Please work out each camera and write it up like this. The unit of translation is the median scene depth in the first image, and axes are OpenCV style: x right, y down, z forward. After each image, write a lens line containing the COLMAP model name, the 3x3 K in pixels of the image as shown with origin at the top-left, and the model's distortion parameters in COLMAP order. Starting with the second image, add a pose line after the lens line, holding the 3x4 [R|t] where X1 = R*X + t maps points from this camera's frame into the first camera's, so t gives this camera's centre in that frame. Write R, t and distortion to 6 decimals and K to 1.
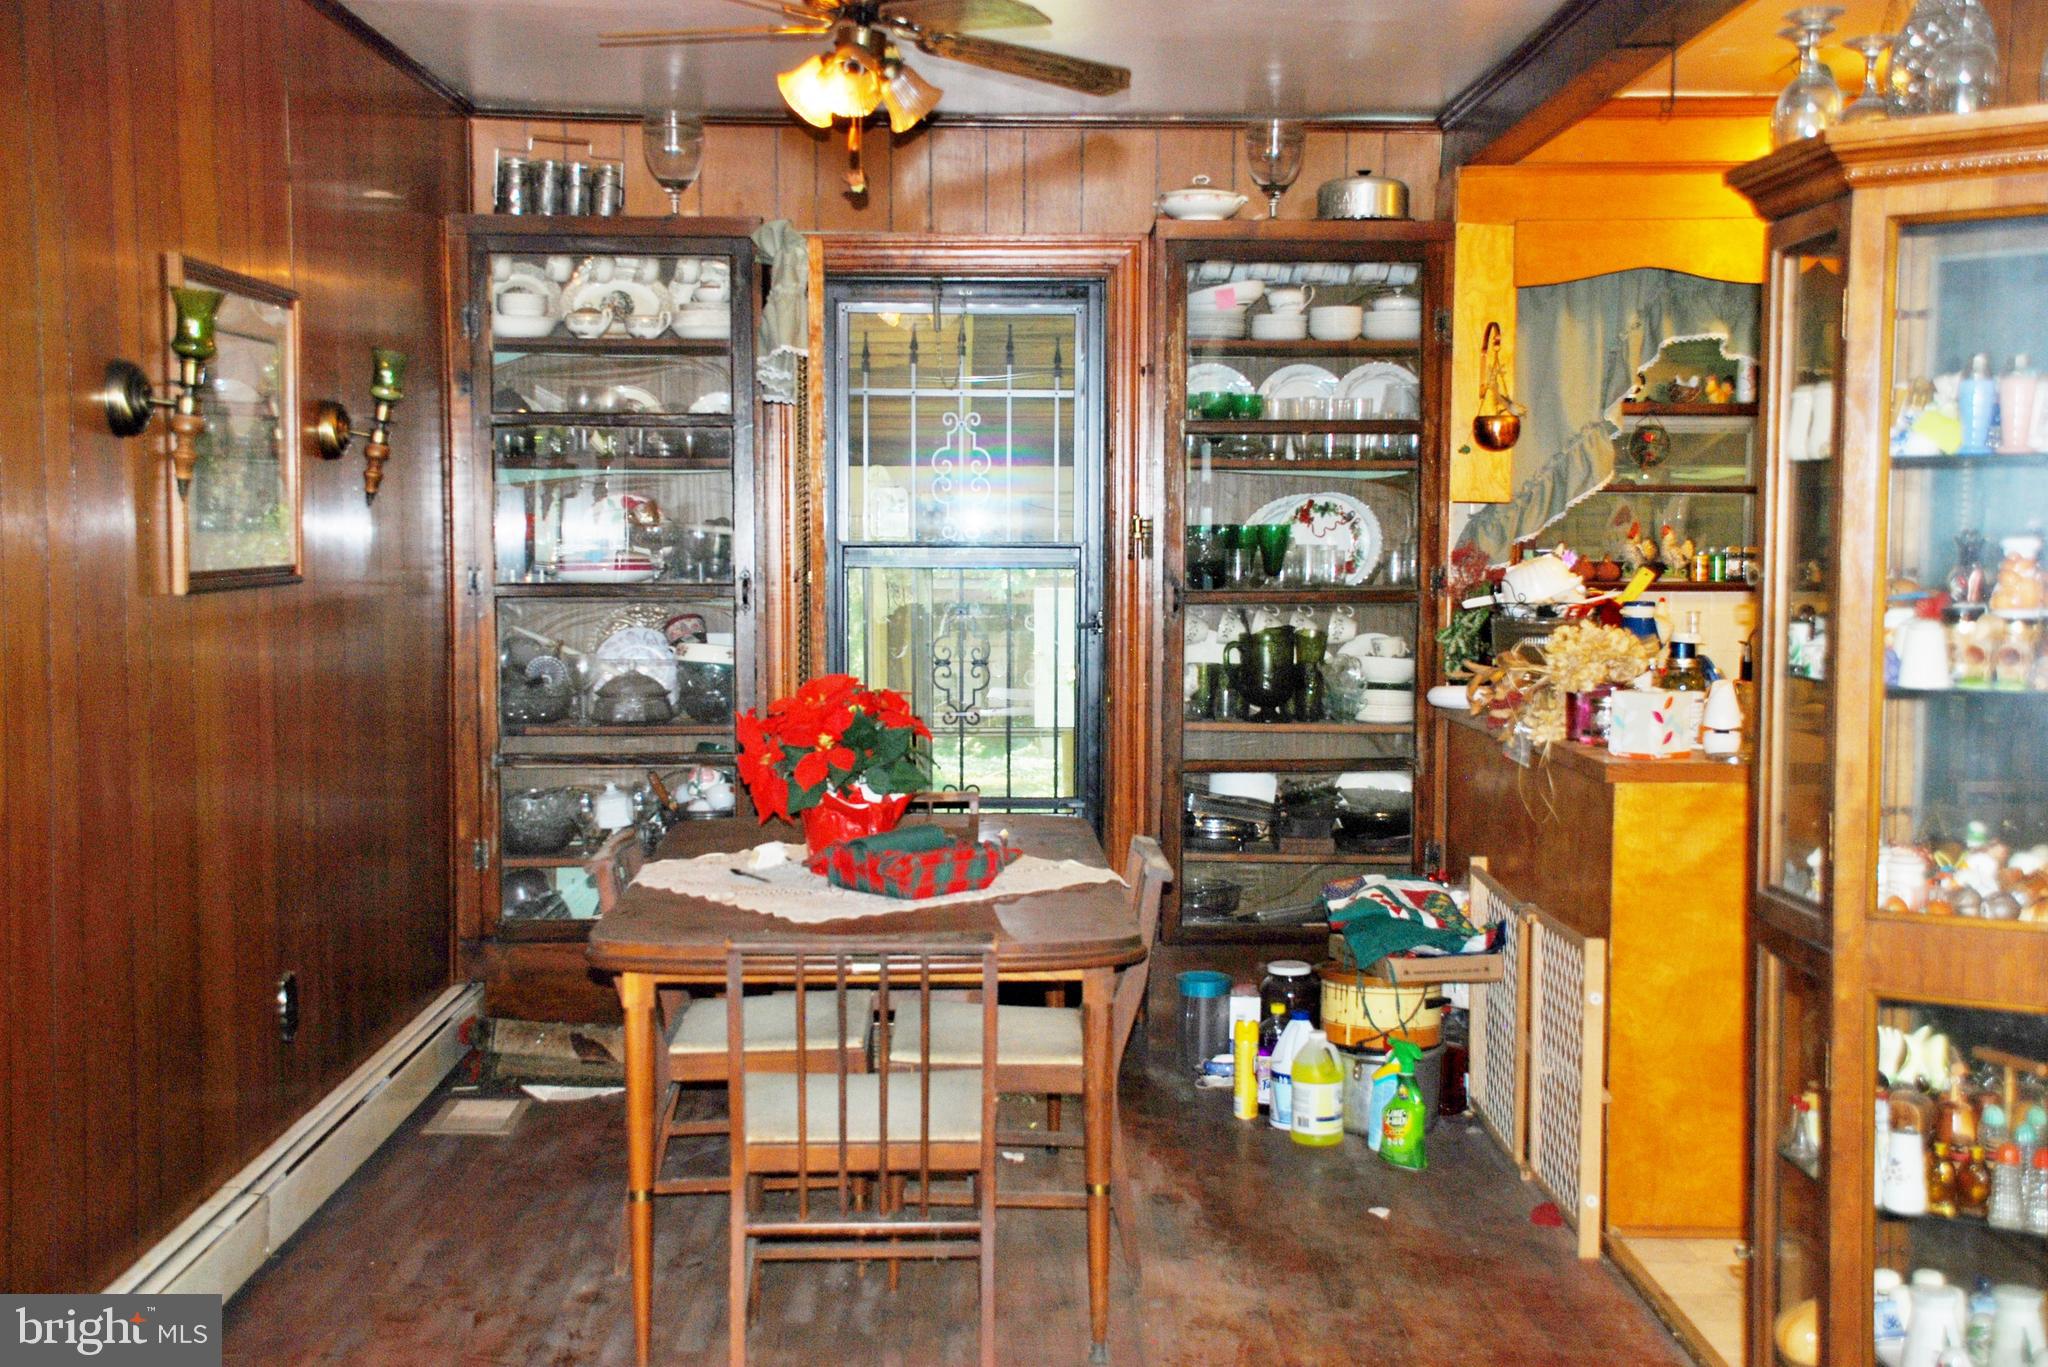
lens RADIAL K [[2336.4, 0, 1024.5], [0, 2336.4, 714.3], [0, 0, 1]] dist [0.022281, 0.338580]
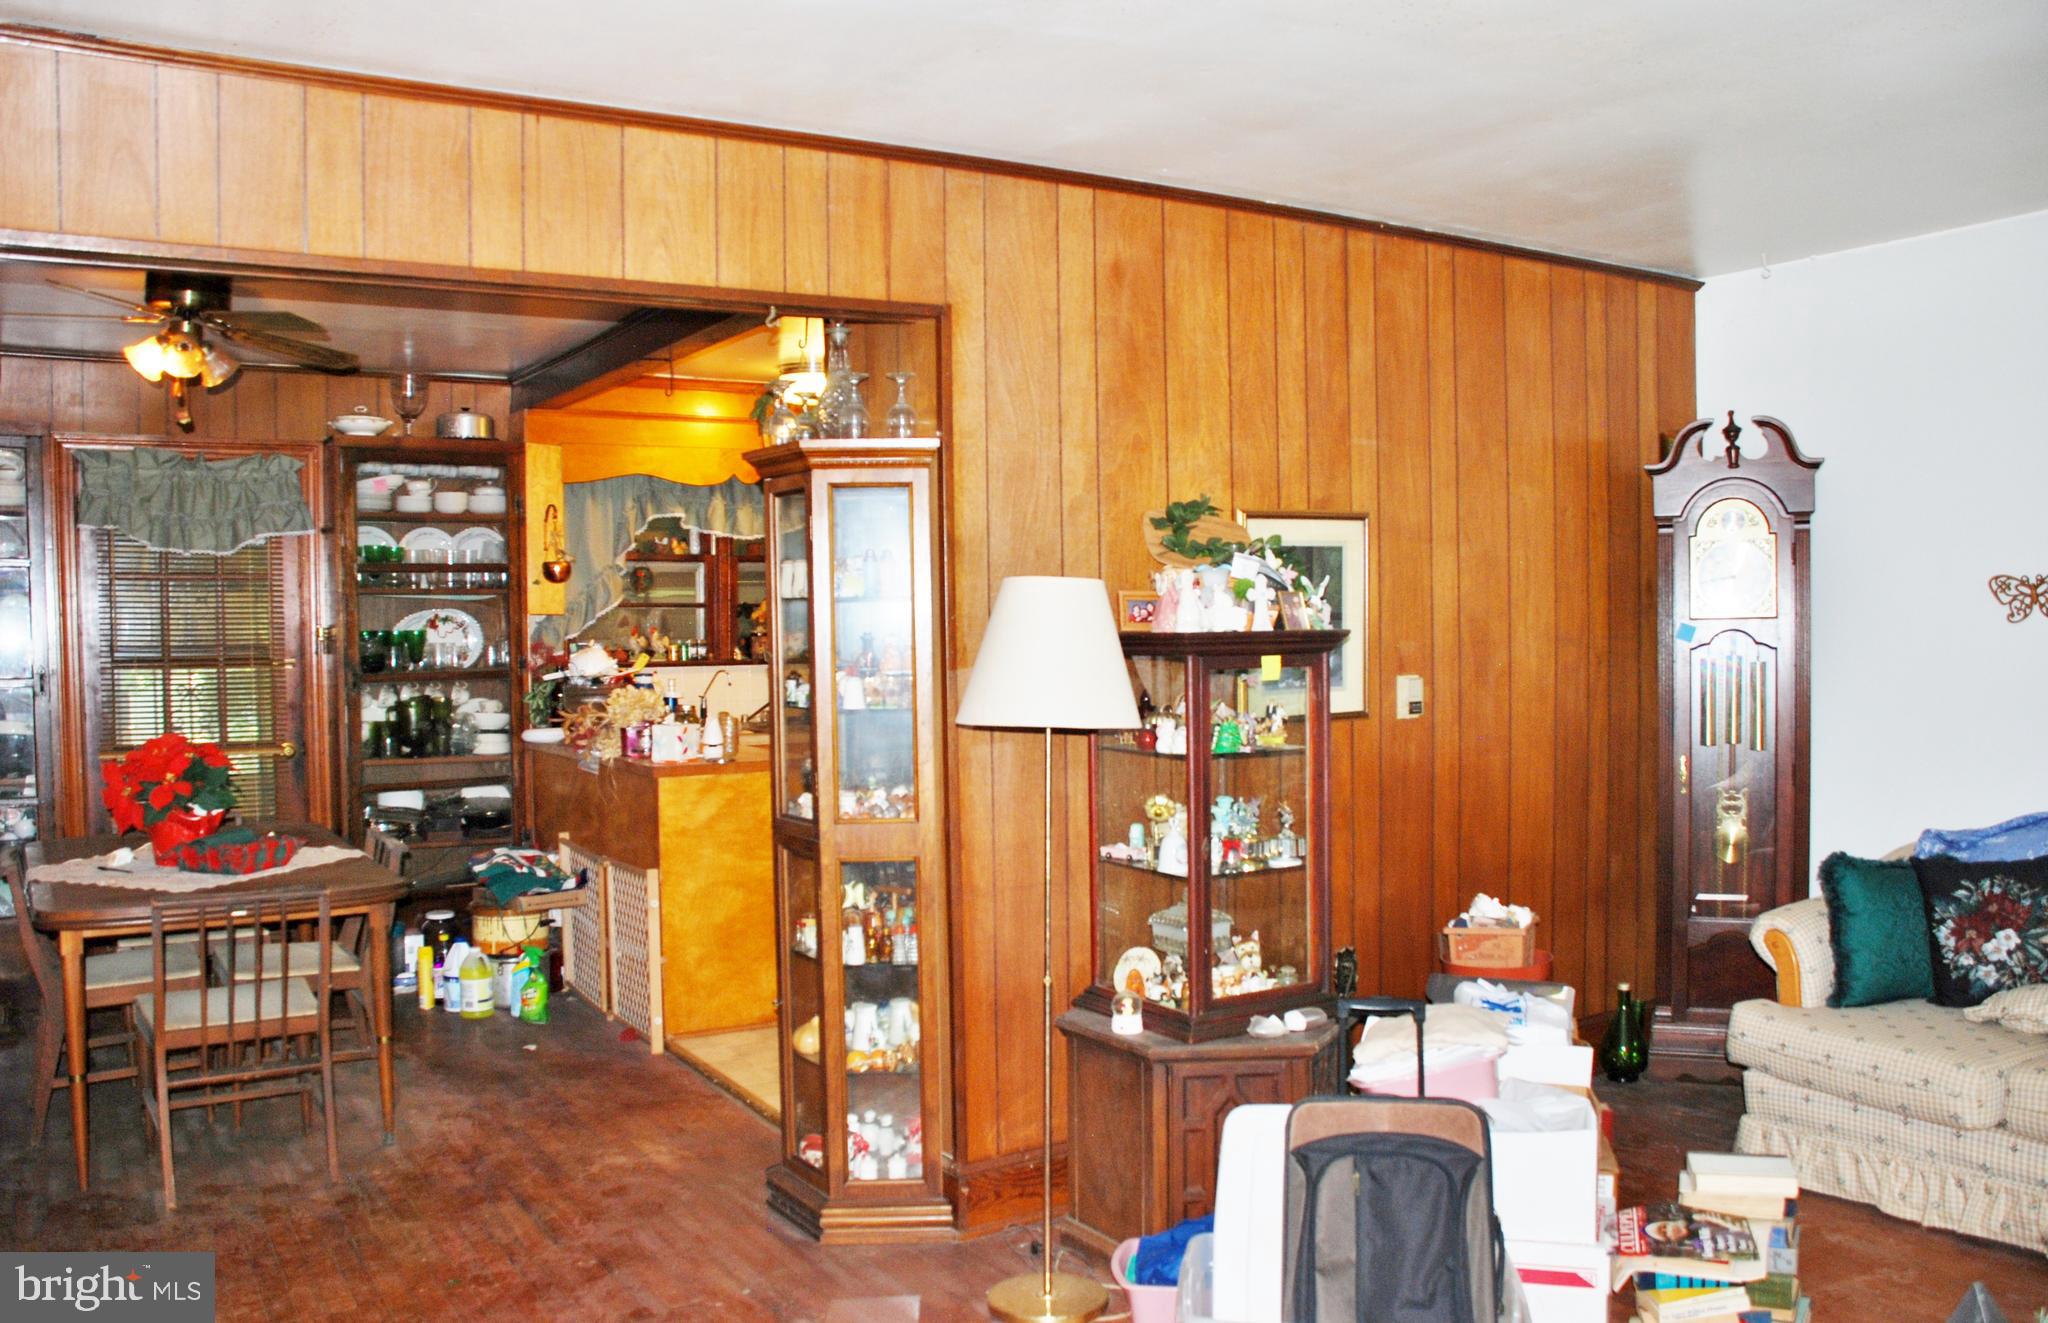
lens RADIAL K [[1644.5, 0, 1046.8], [0, 1644.5, 685.2], [0, 0, 1]] dist [-0.140977, 0.096187]
pose [[0.855407, -0.029782, 0.517100, -0.091994], [0.051716, 0.998268, -0.028056, 0.007147], [-0.515368, 0.050742, 0.855465, -0.133820]]
